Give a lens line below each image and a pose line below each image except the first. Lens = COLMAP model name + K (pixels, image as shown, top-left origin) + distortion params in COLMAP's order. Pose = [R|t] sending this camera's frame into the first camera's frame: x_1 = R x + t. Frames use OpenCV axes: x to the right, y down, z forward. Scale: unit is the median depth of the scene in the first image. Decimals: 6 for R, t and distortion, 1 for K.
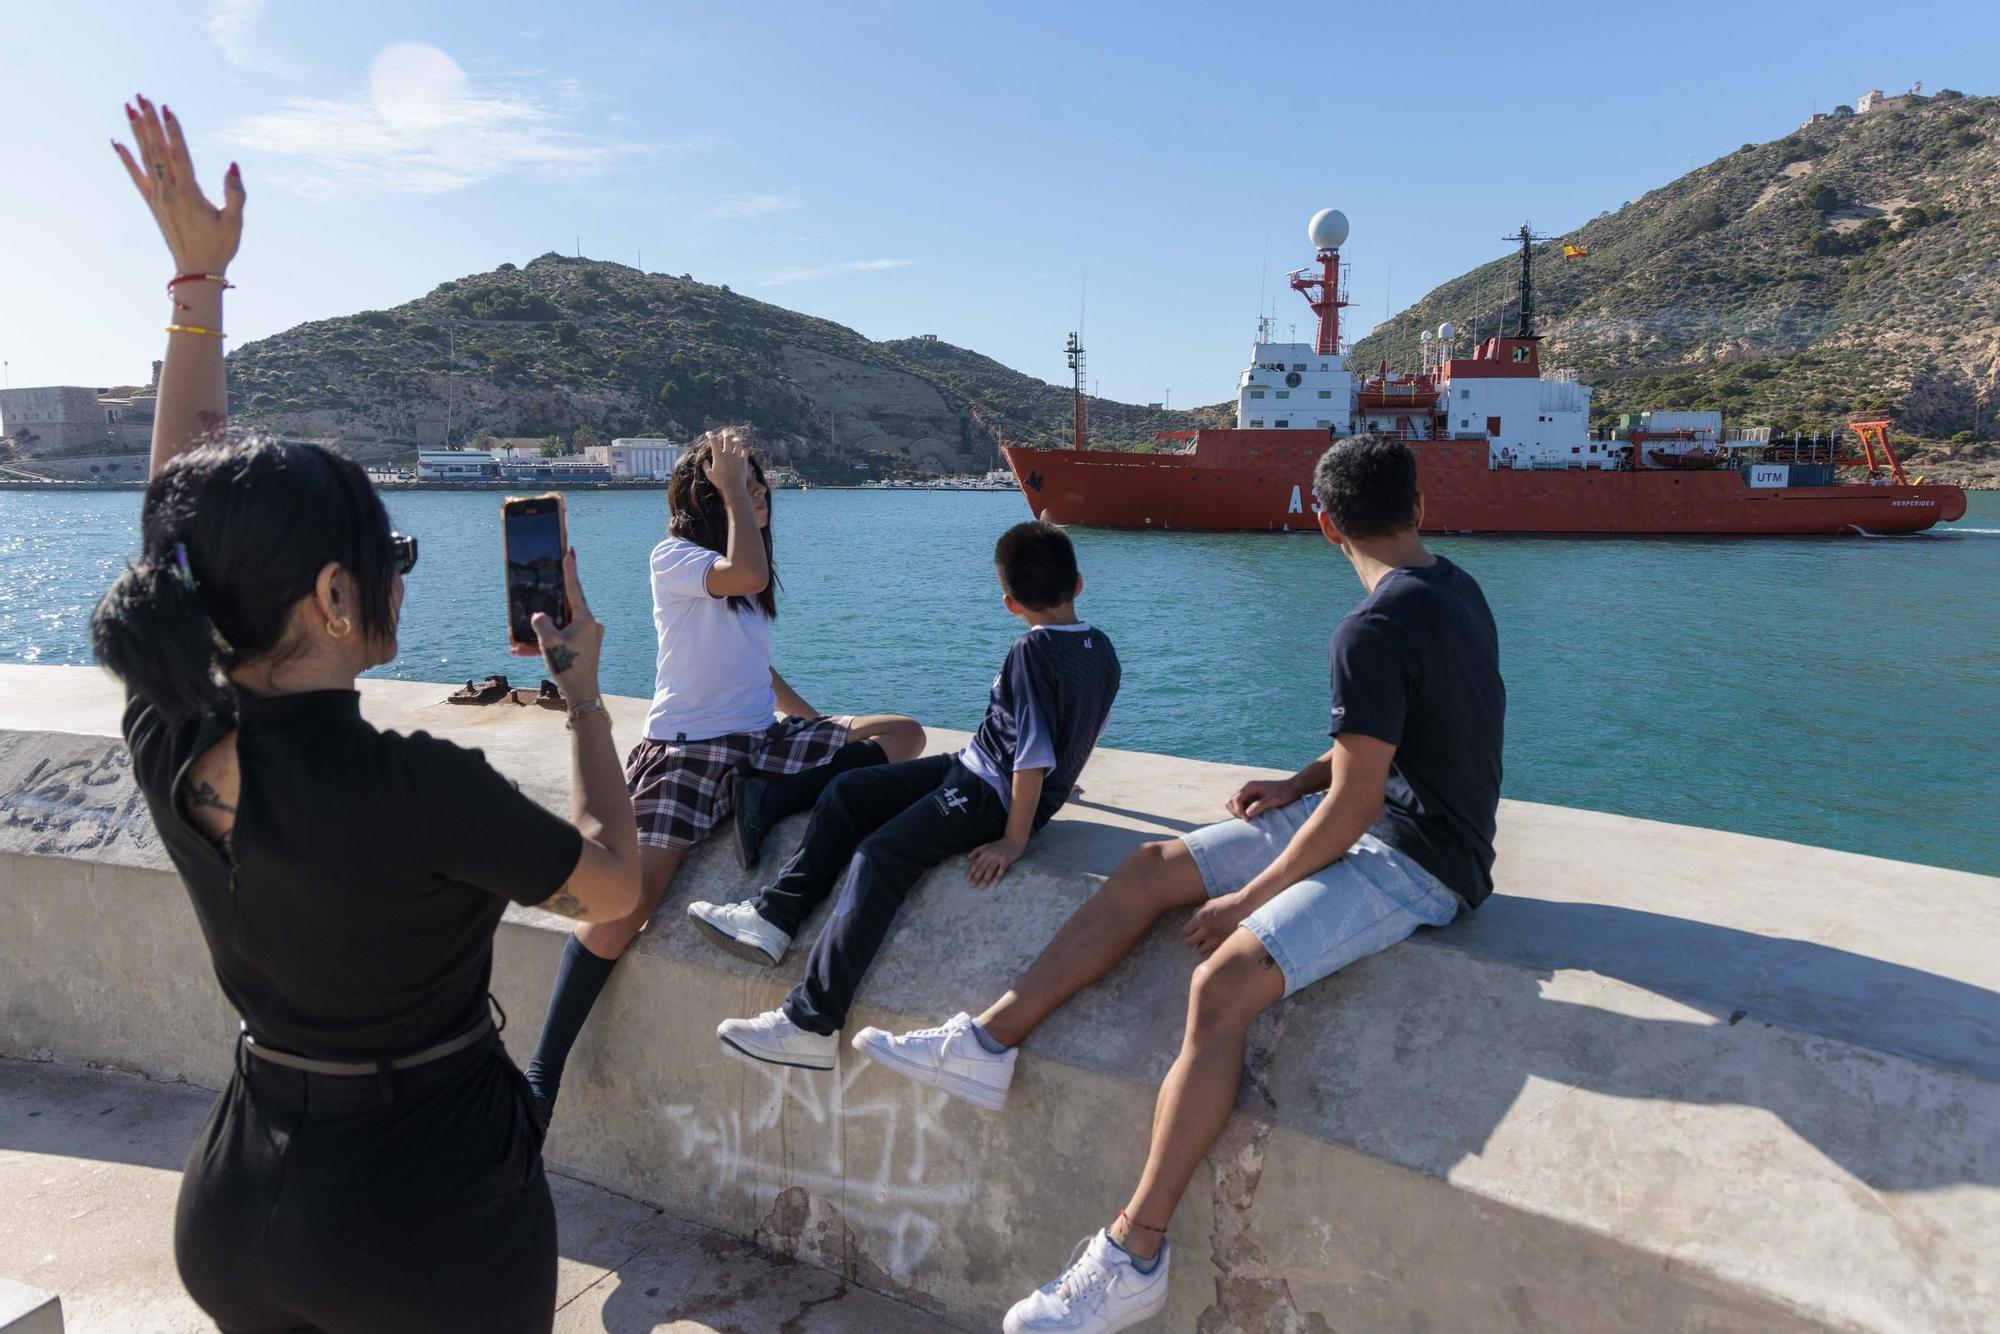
lens RADIAL K [[1382.8, 0, 989.3], [0, 1382.8, 648.9], [0, 0, 1]] dist [0.026435, -0.020600]
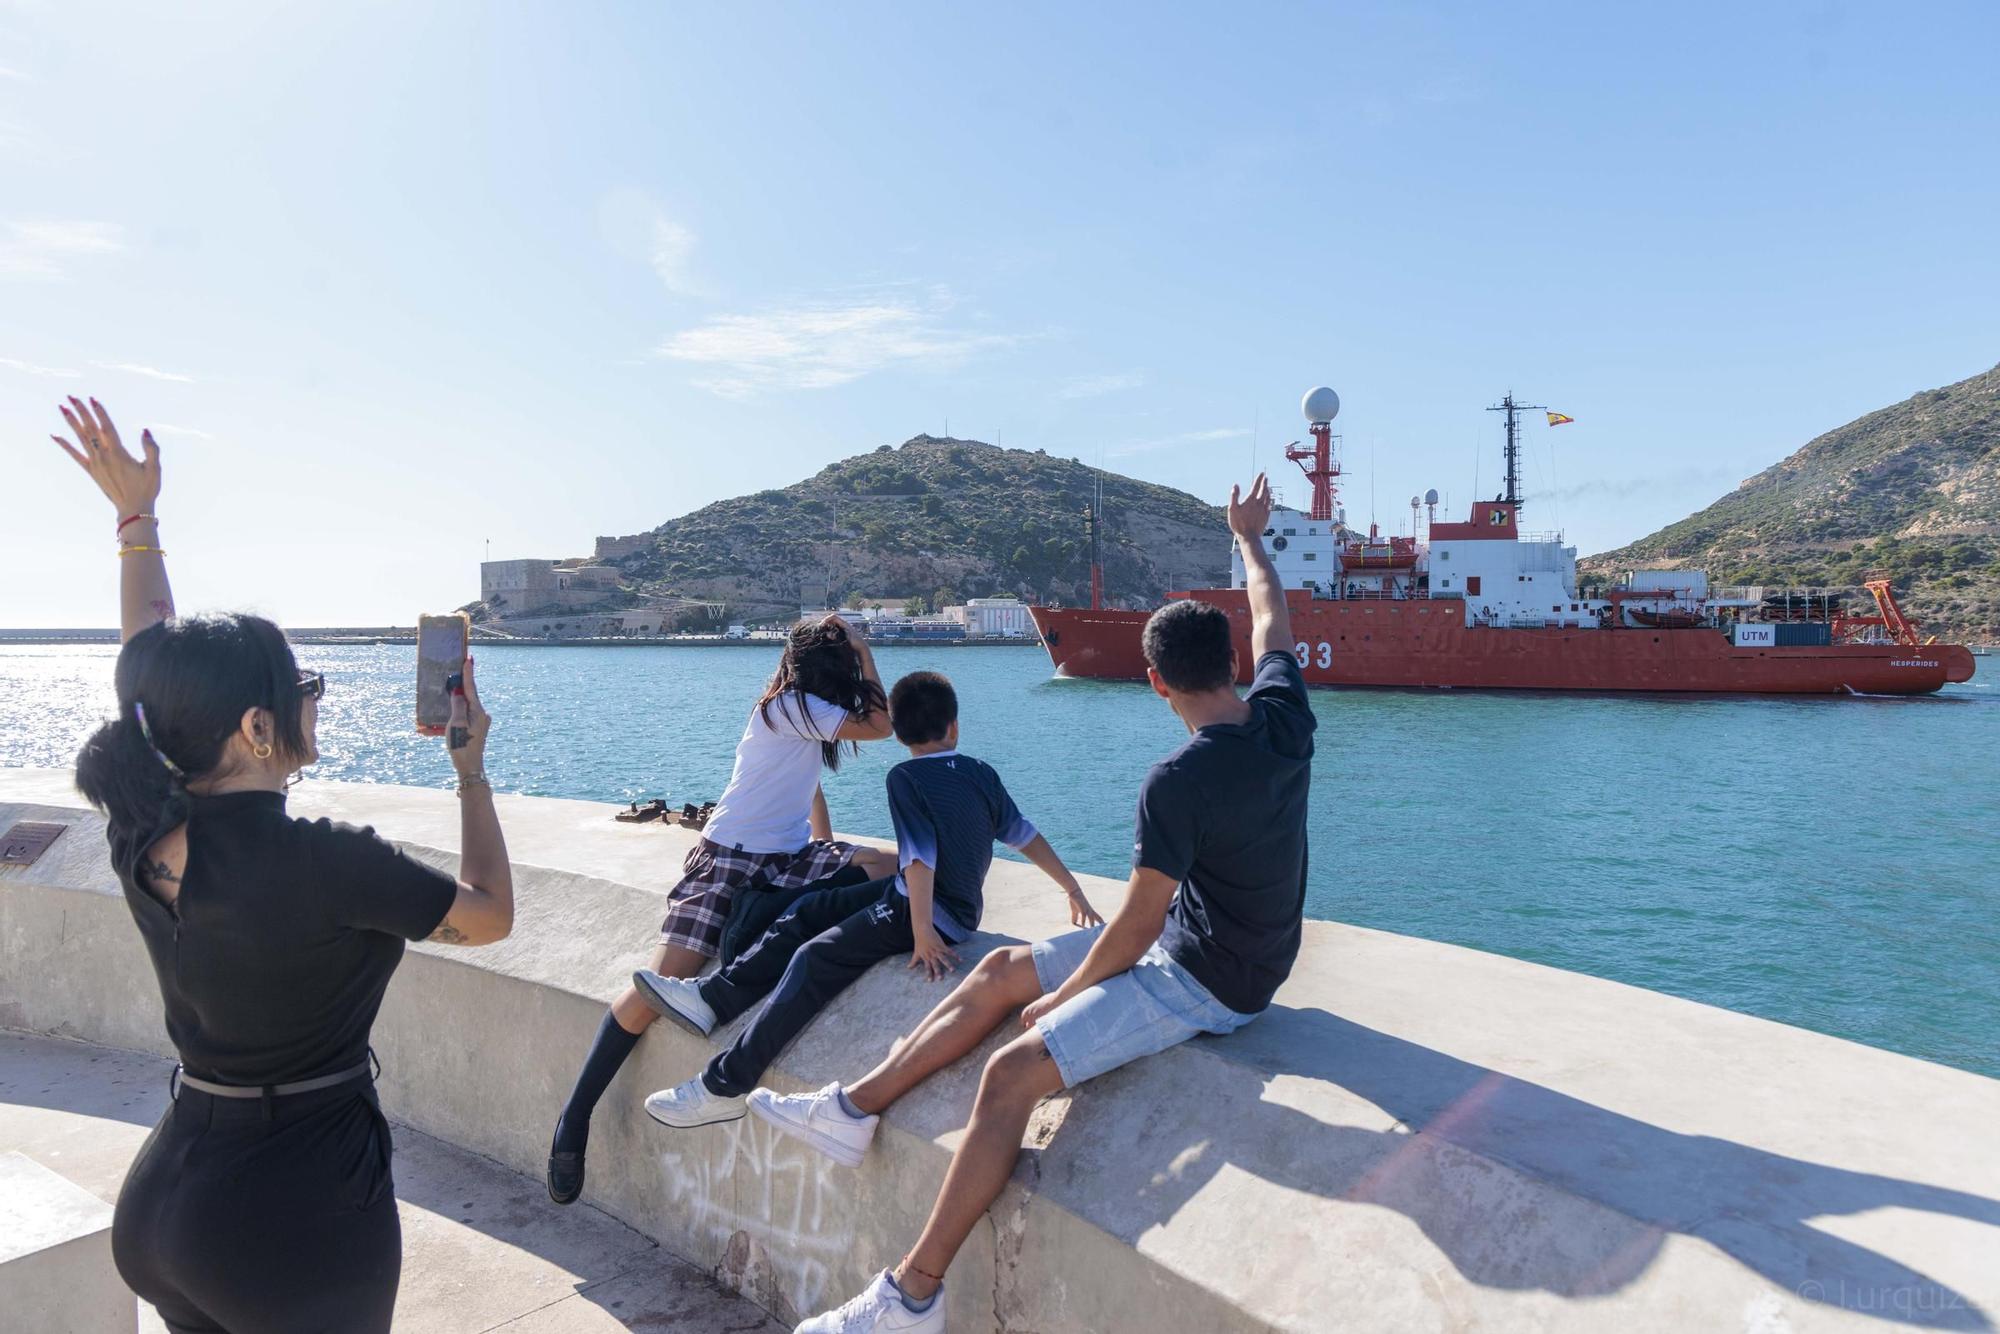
lens RADIAL K [[1333.8, 0, 994.6], [0, 1333.8, 664.0], [0, 0, 1]] dist [0.008853, -0.009504]
pose [[0.969889, 0.007289, -0.243440, 0.259714], [-0.031893, 0.994746, -0.097281, 0.009267], [0.241452, 0.102116, 0.965025, -0.070724]]
